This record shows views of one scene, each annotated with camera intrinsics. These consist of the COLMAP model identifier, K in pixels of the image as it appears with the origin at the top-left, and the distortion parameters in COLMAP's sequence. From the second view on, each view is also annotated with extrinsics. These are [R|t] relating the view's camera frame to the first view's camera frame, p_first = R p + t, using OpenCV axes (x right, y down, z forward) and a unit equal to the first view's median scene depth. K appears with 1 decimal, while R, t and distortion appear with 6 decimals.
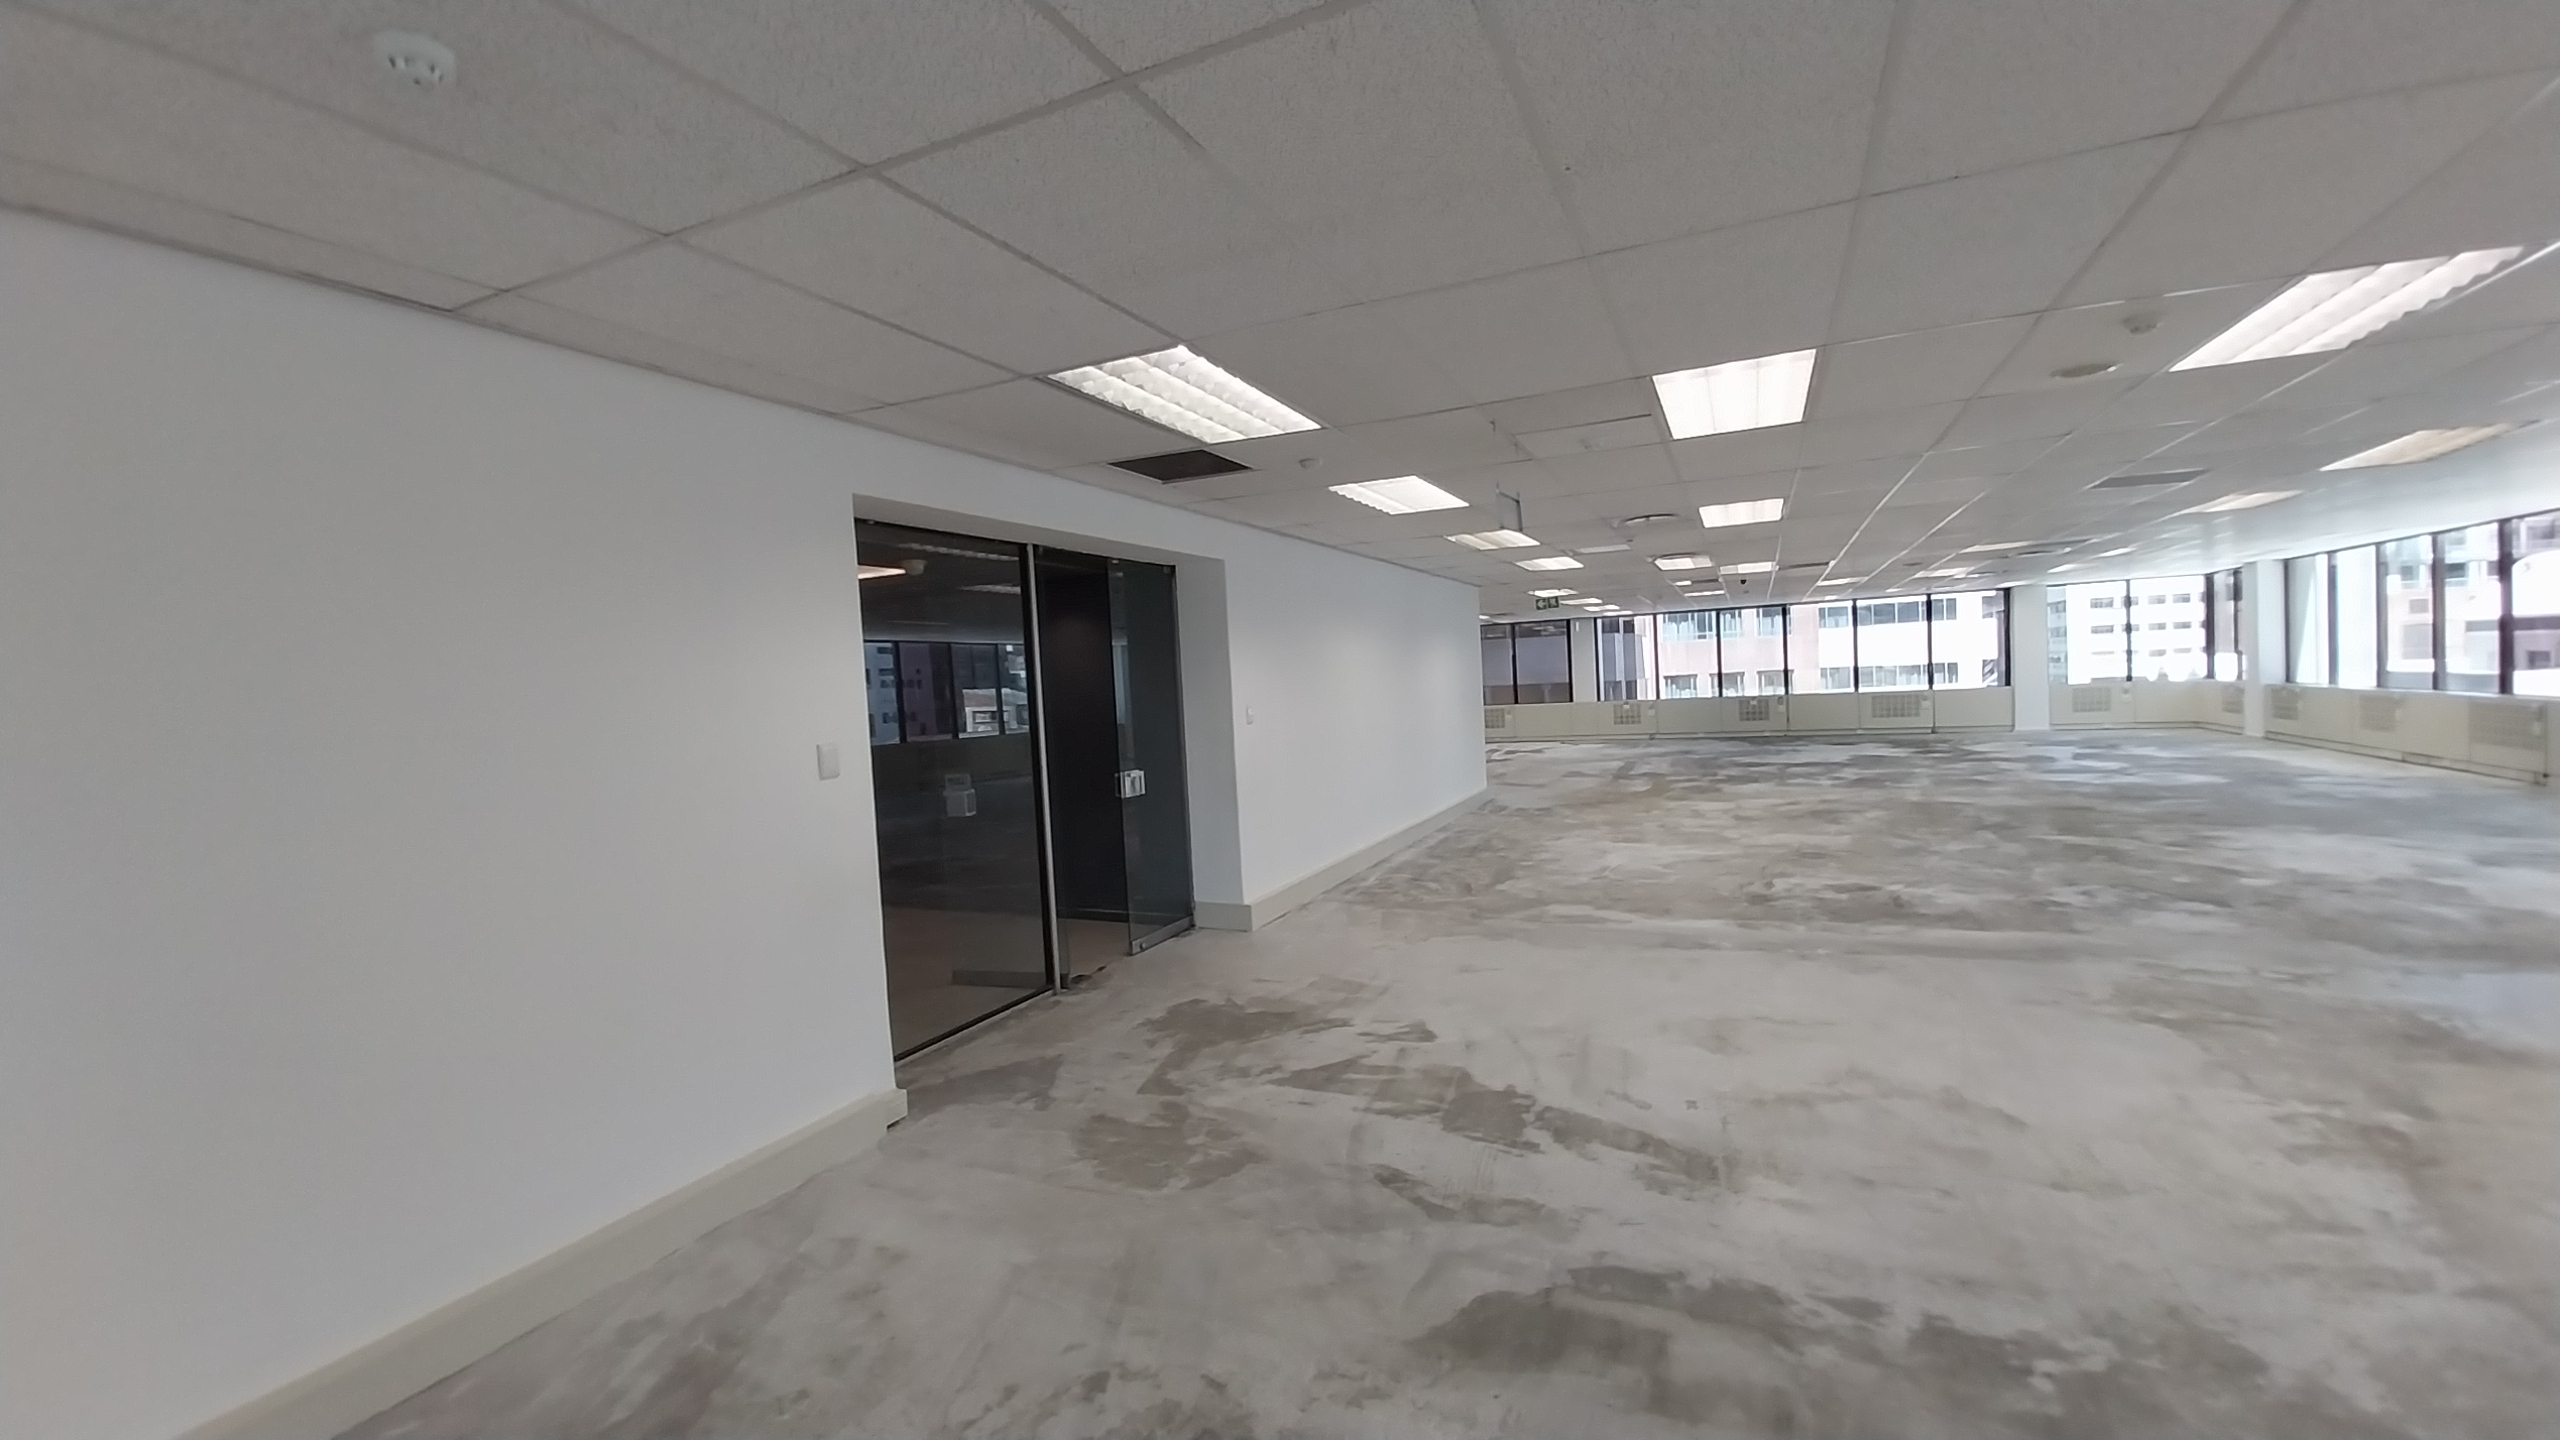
lens RADIAL K [[1003.0, 0, 1310.7], [0, 1003.0, 717.8], [0, 0, 1]] dist [-0.002130, -0.006308]
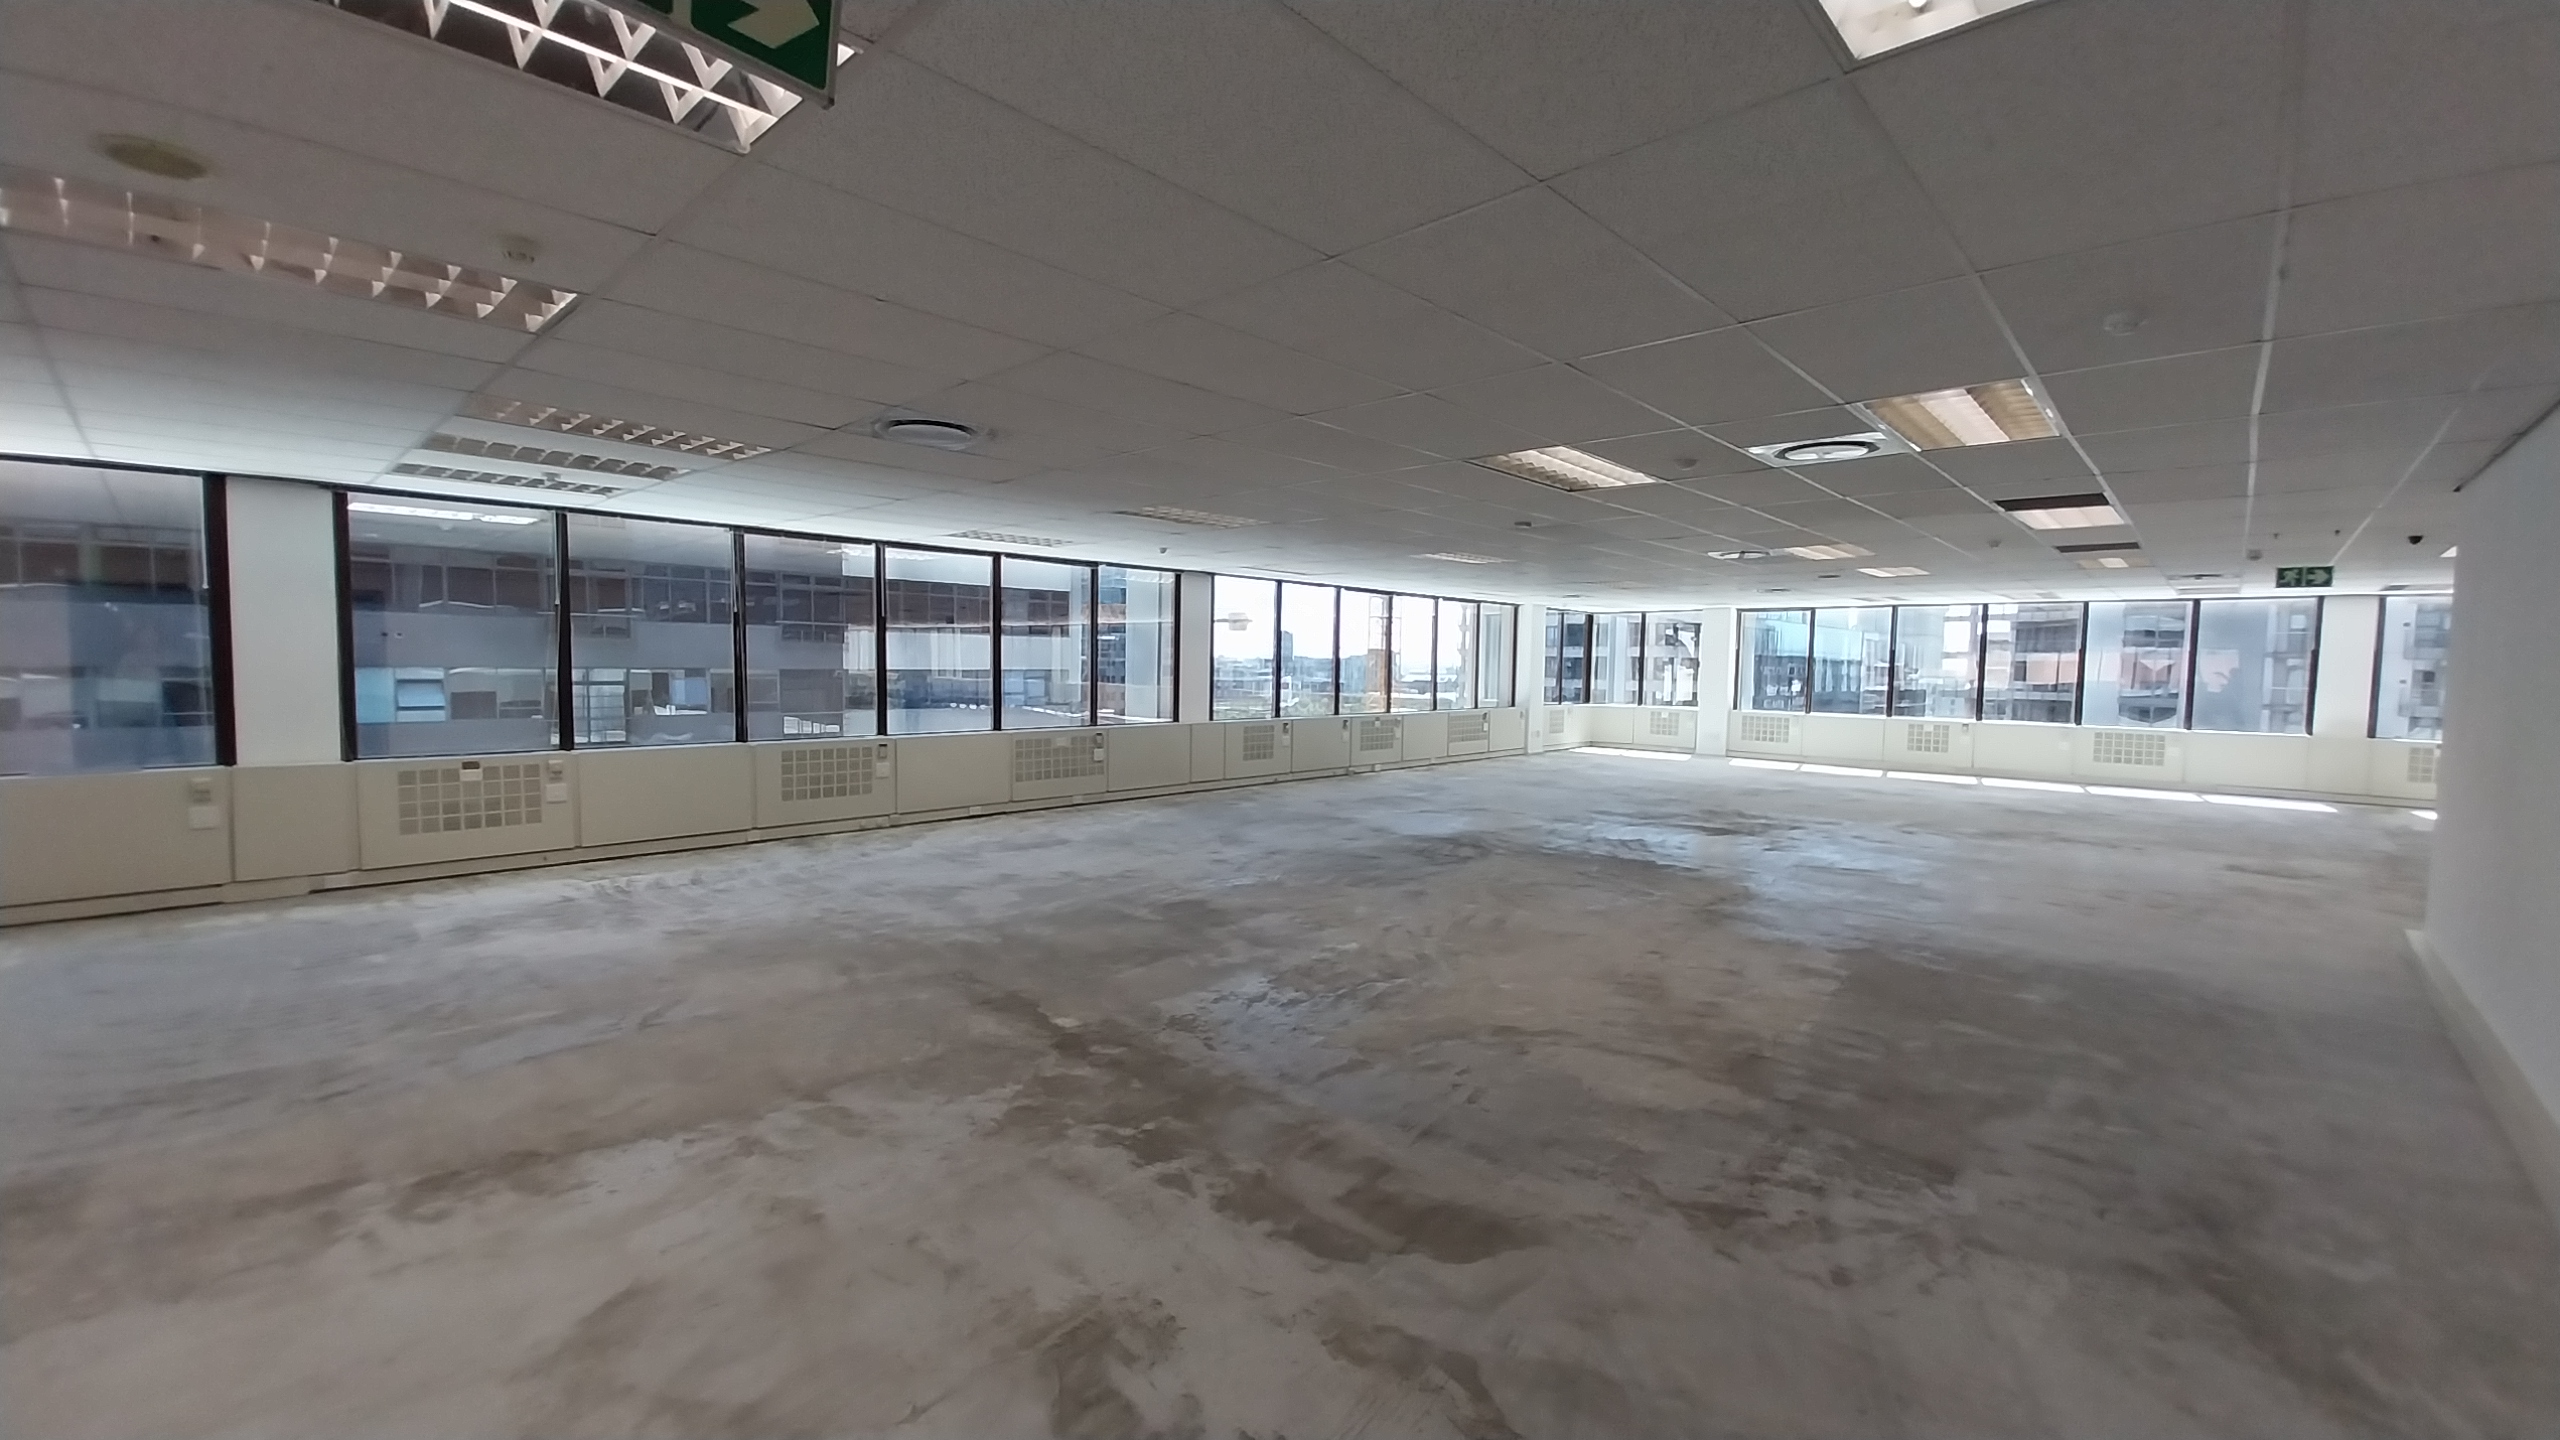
lens RADIAL K [[1003.0, 0, 1306.8], [0, 1003.0, 726.3], [0, 0, 1]] dist [-0.002130, -0.006308]
pose [[-0.947331, 0.018005, 0.319750, -0.010823], [0.047943, 0.995140, 0.086006, -0.050018], [-0.316647, 0.096806, -0.943590, 1.441961]]
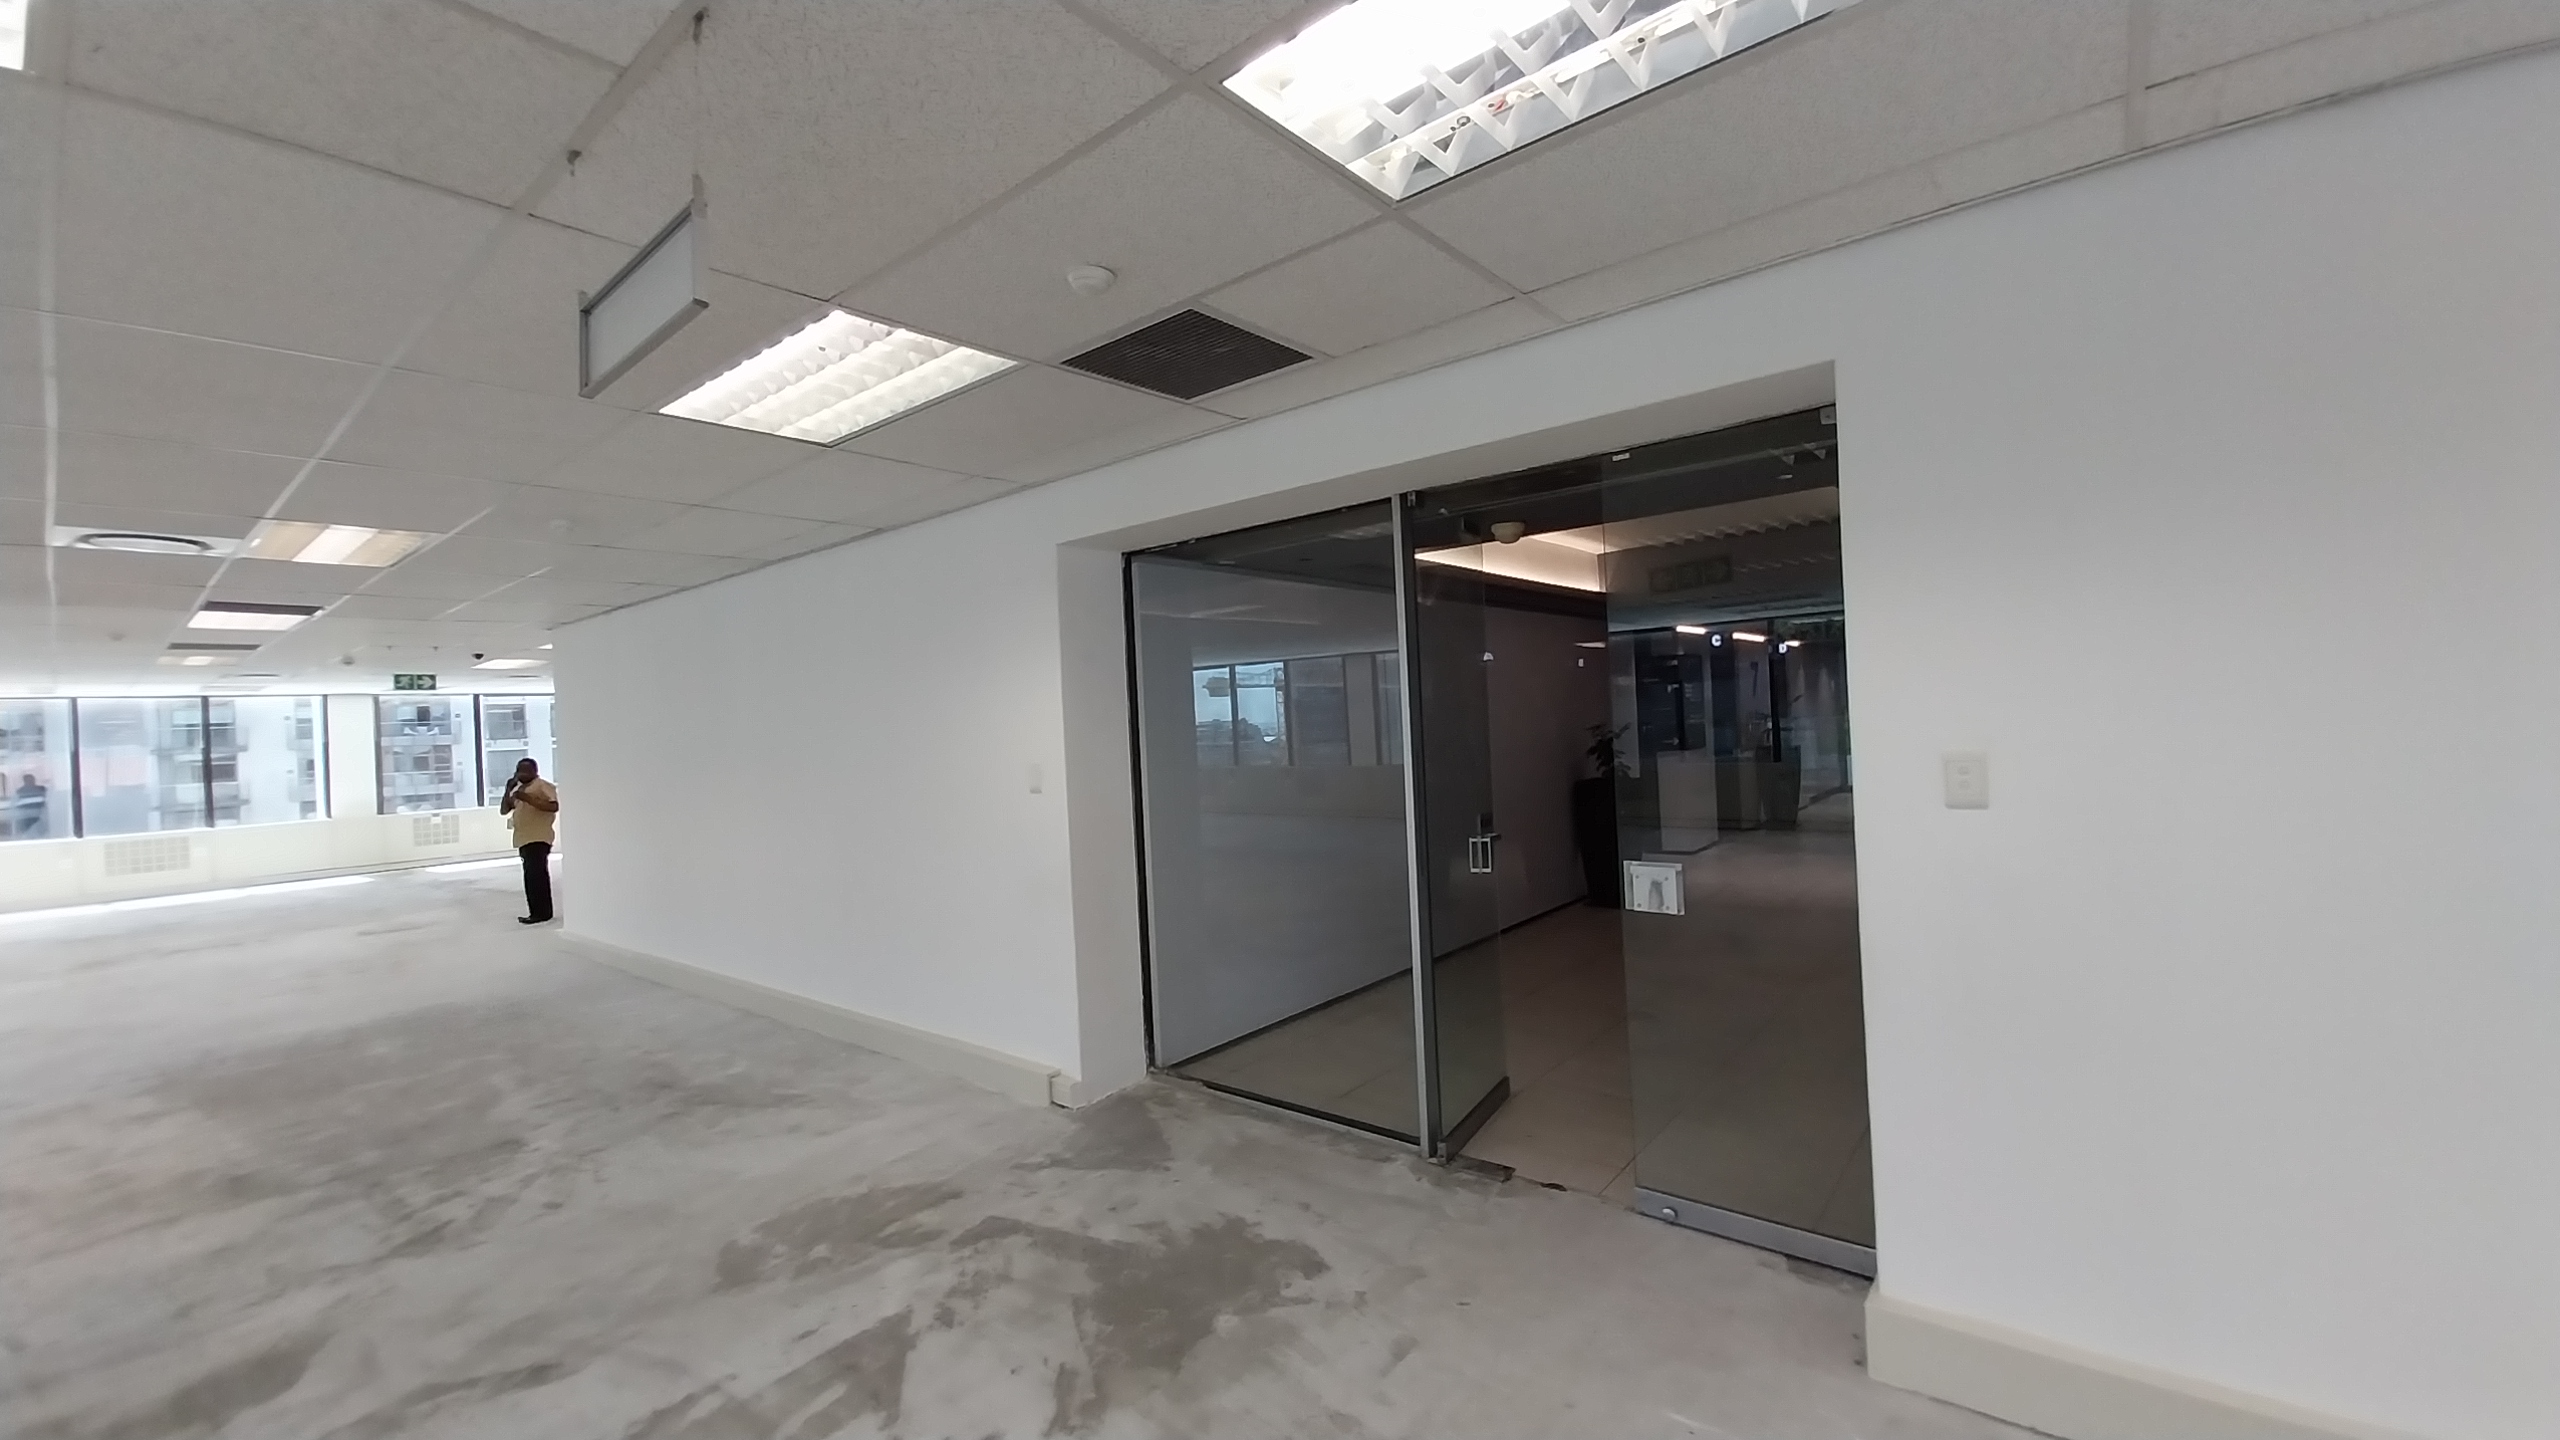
lens RADIAL K [[1003.0, 0, 1274.9], [0, 1003.0, 721.6], [0, 0, 1]] dist [-0.002130, -0.006308]
pose [[-0.258530, 0.068238, -0.963590, 0.600866], [0.024336, 0.997645, 0.064120, -0.091136], [0.965697, -0.006873, -0.259582, 1.617657]]
